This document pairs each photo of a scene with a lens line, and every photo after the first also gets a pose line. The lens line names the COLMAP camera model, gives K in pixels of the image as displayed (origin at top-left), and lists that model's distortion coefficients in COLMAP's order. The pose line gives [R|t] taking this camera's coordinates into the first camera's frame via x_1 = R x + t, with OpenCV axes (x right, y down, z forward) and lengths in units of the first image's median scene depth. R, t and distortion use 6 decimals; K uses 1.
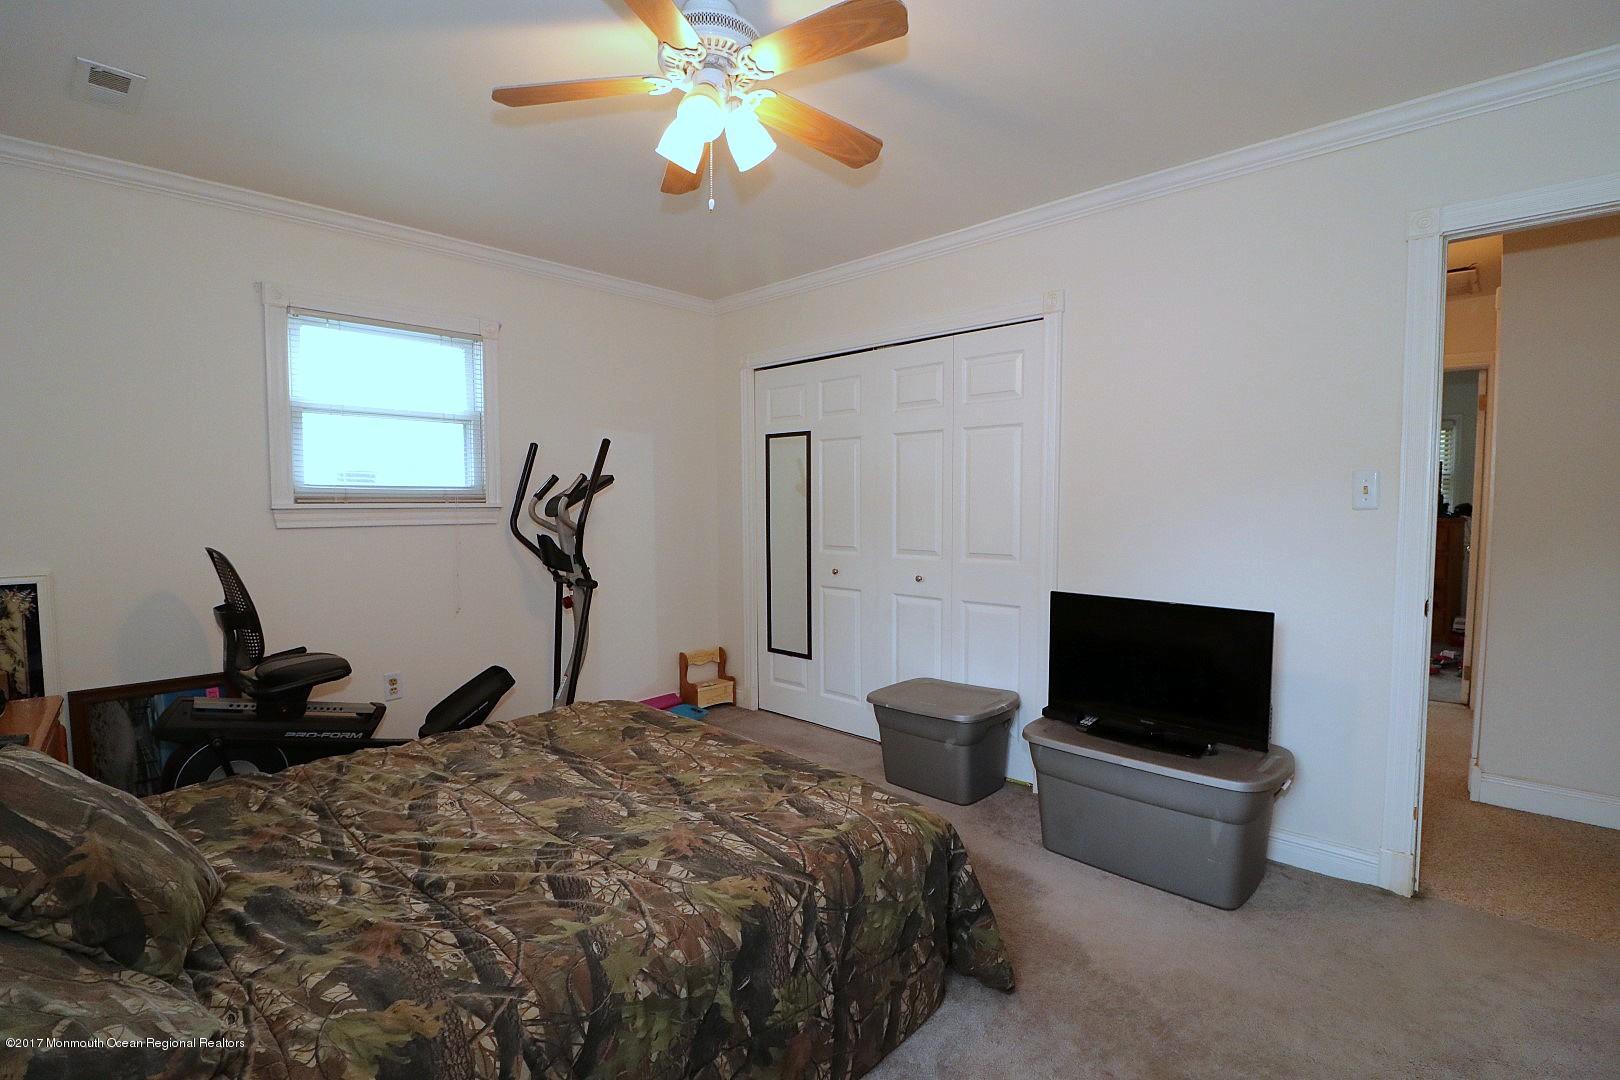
lens RADIAL K [[748.2, 0, 810.1], [0, 748.2, 546.8], [0, 0, 1]] dist [-0.005406, -0.010867]
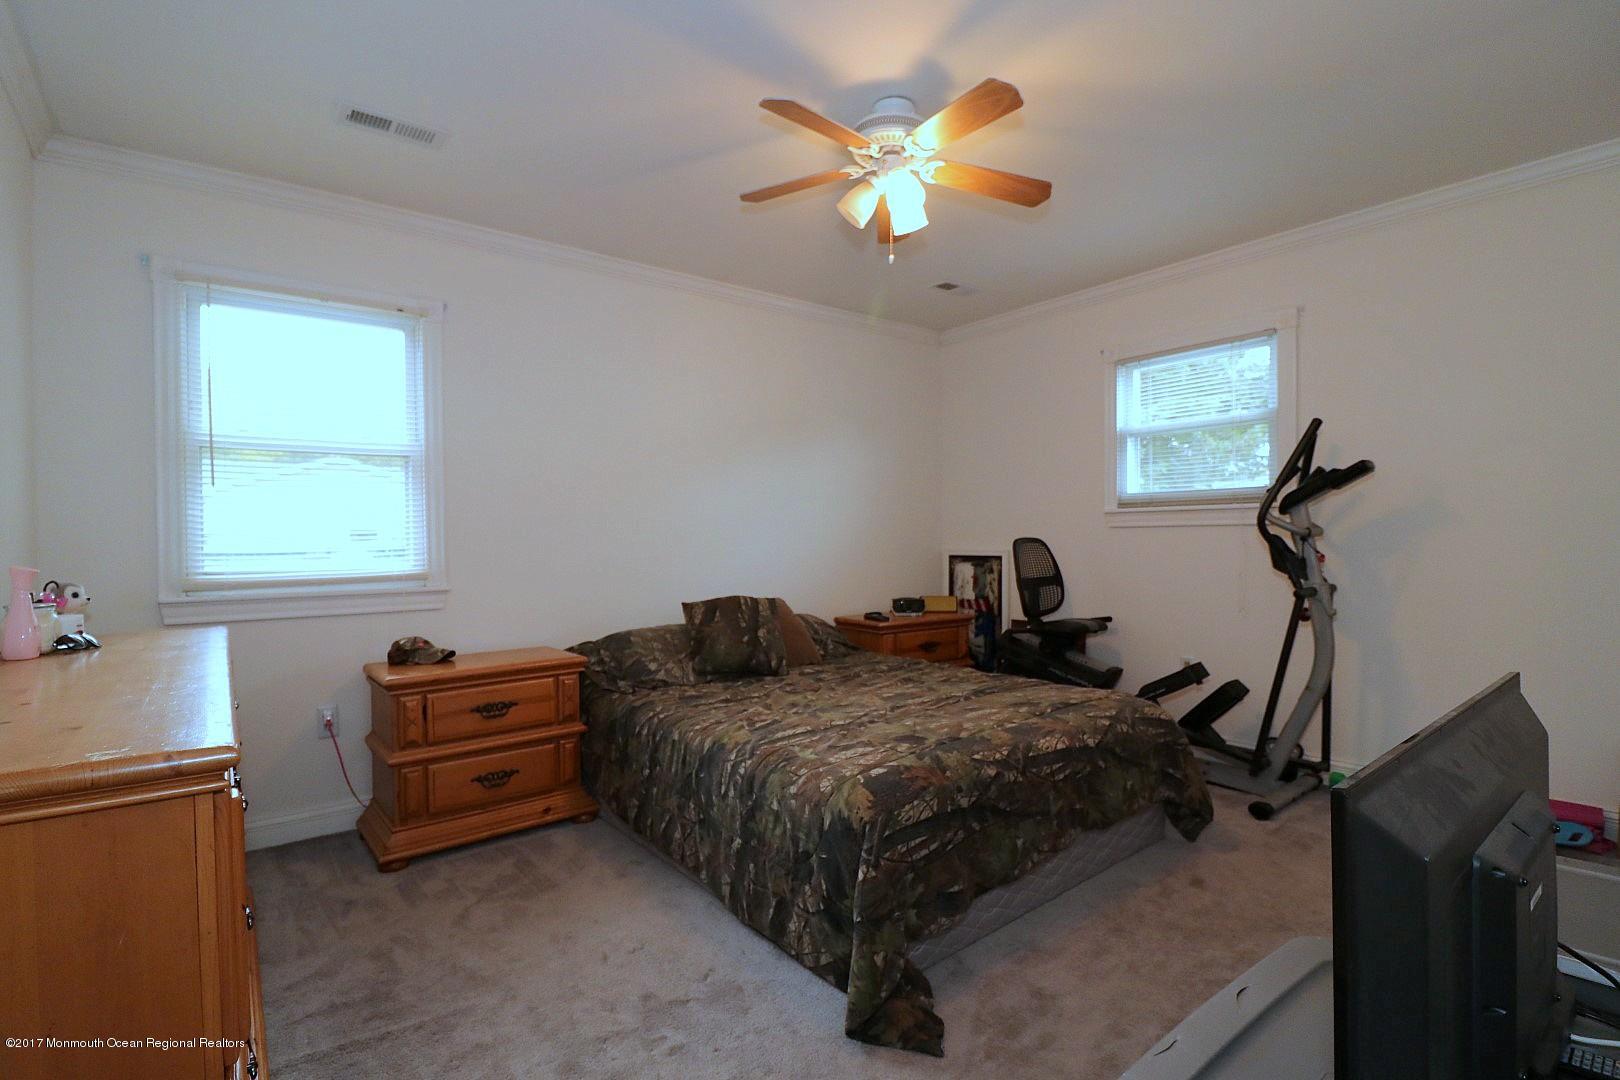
lens RADIAL K [[748.2, 0, 808.7], [0, 748.2, 539.7], [0, 0, 1]] dist [-0.005406, -0.010867]
pose [[-0.133330, 0.010861, -0.991012, 0.844163], [-0.046490, 0.998771, 0.017200, 0.000717], [0.989981, 0.048365, -0.132661, 0.770953]]
